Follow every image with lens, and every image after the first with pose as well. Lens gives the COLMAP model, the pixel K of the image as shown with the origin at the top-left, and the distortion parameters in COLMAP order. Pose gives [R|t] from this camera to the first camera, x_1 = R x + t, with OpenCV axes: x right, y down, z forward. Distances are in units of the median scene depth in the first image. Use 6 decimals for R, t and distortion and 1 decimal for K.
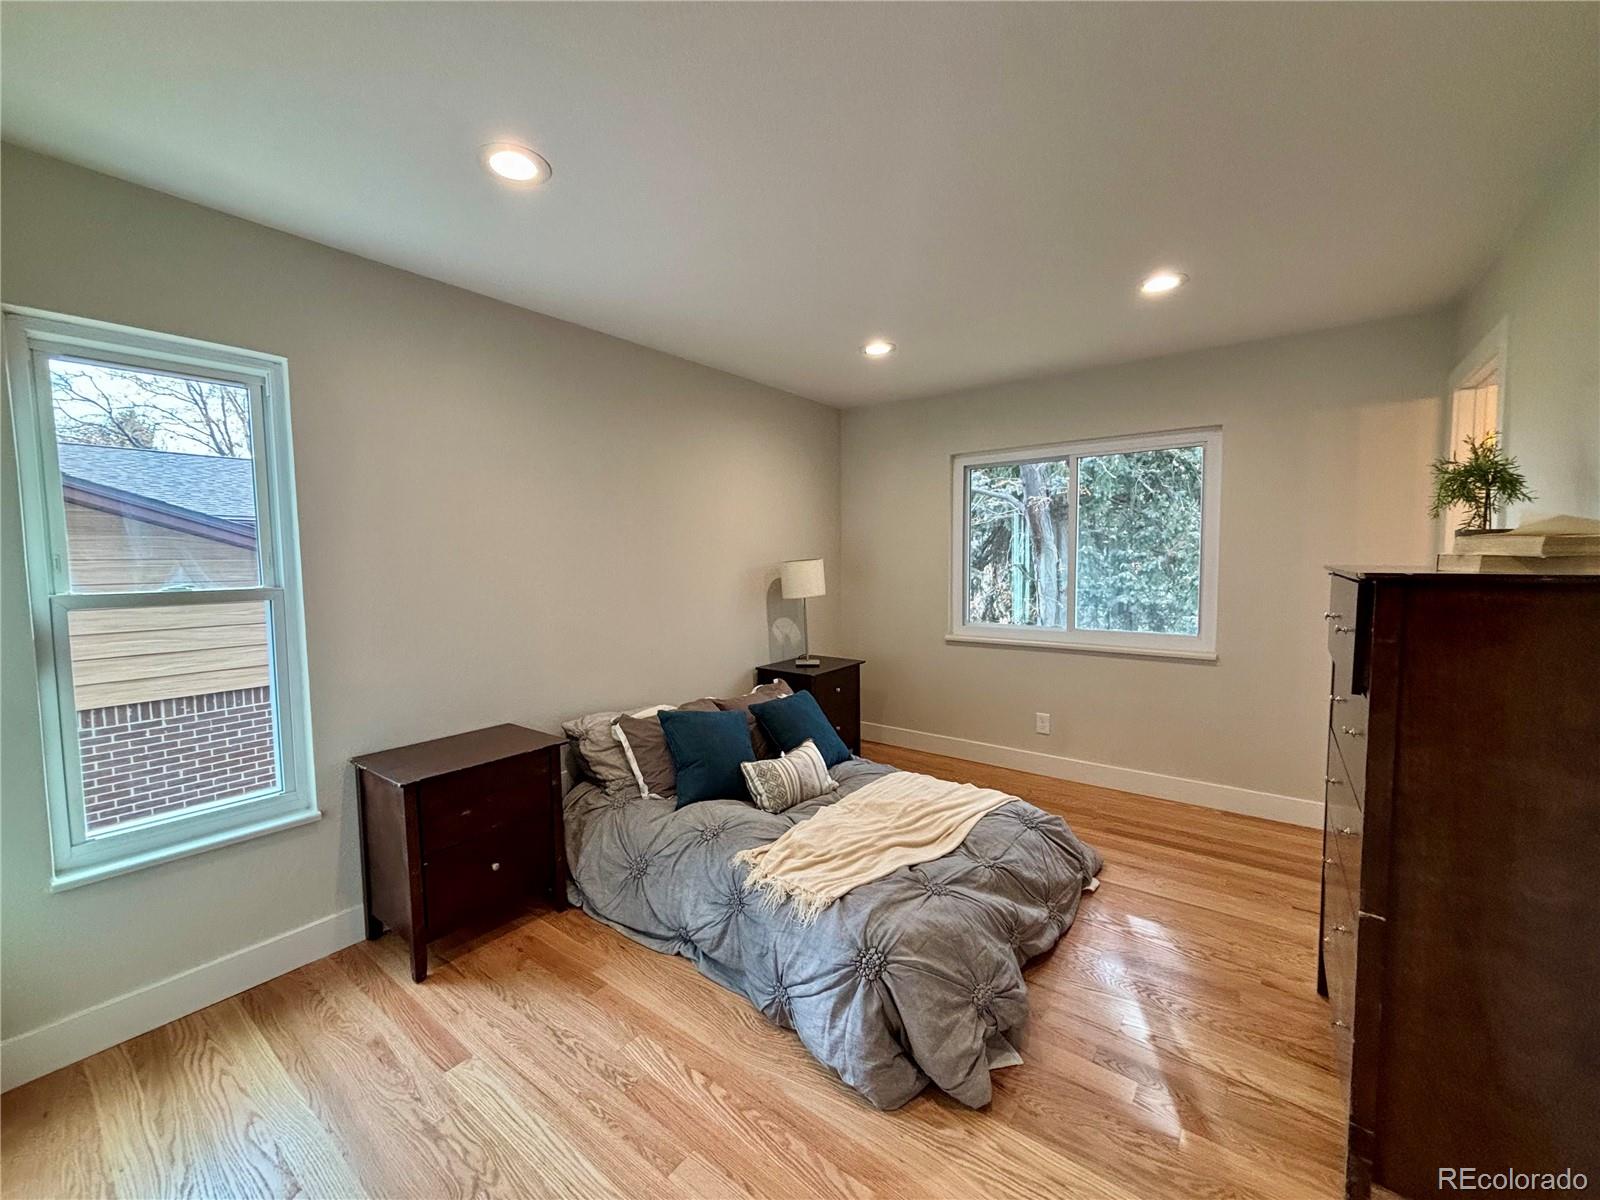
lens RADIAL K [[641.9, 0, 790.3], [0, 641.9, 599.3], [0, 0, 1]] dist [-0.001318, 0.000332]
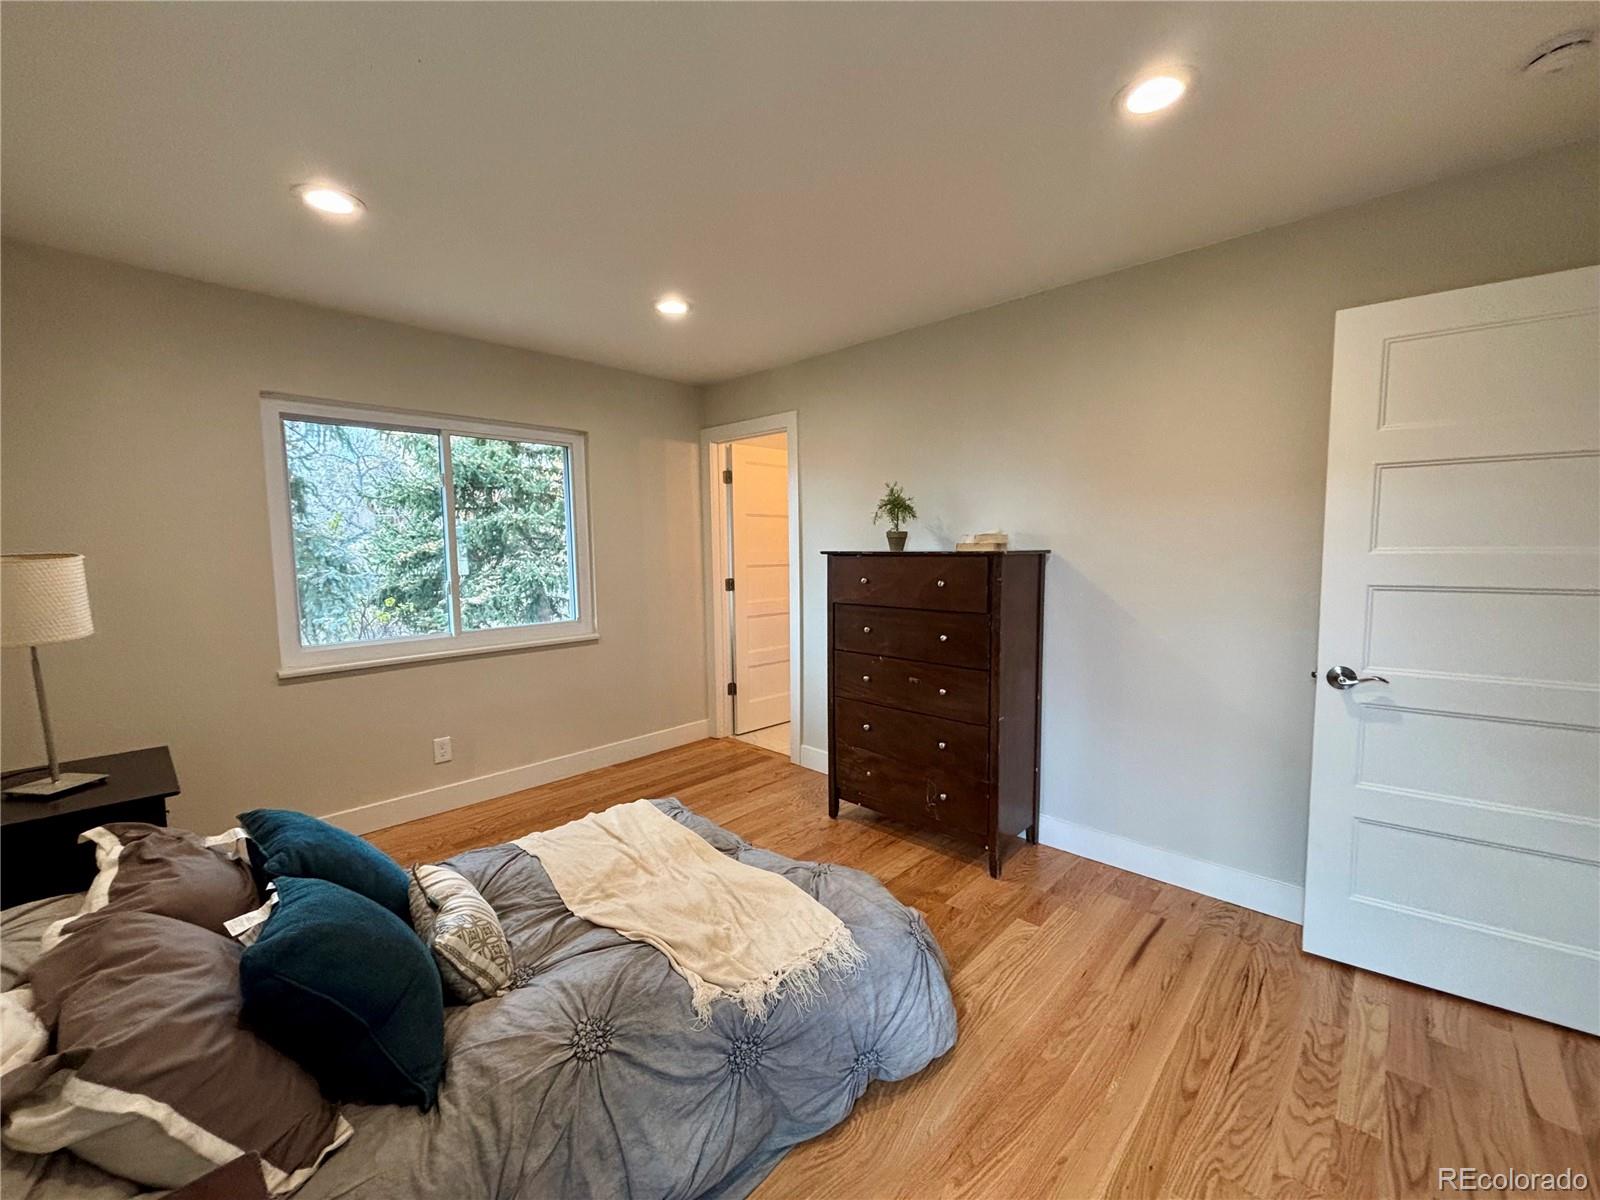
lens RADIAL K [[641.9, 0, 798.9], [0, 641.9, 604.5], [0, 0, 1]] dist [-0.001318, 0.000332]
pose [[0.115213, -0.085319, 0.989670, -0.443348], [0.075841, 0.994152, 0.076876, -0.028831], [-0.990441, 0.066201, 0.121010, 0.523706]]
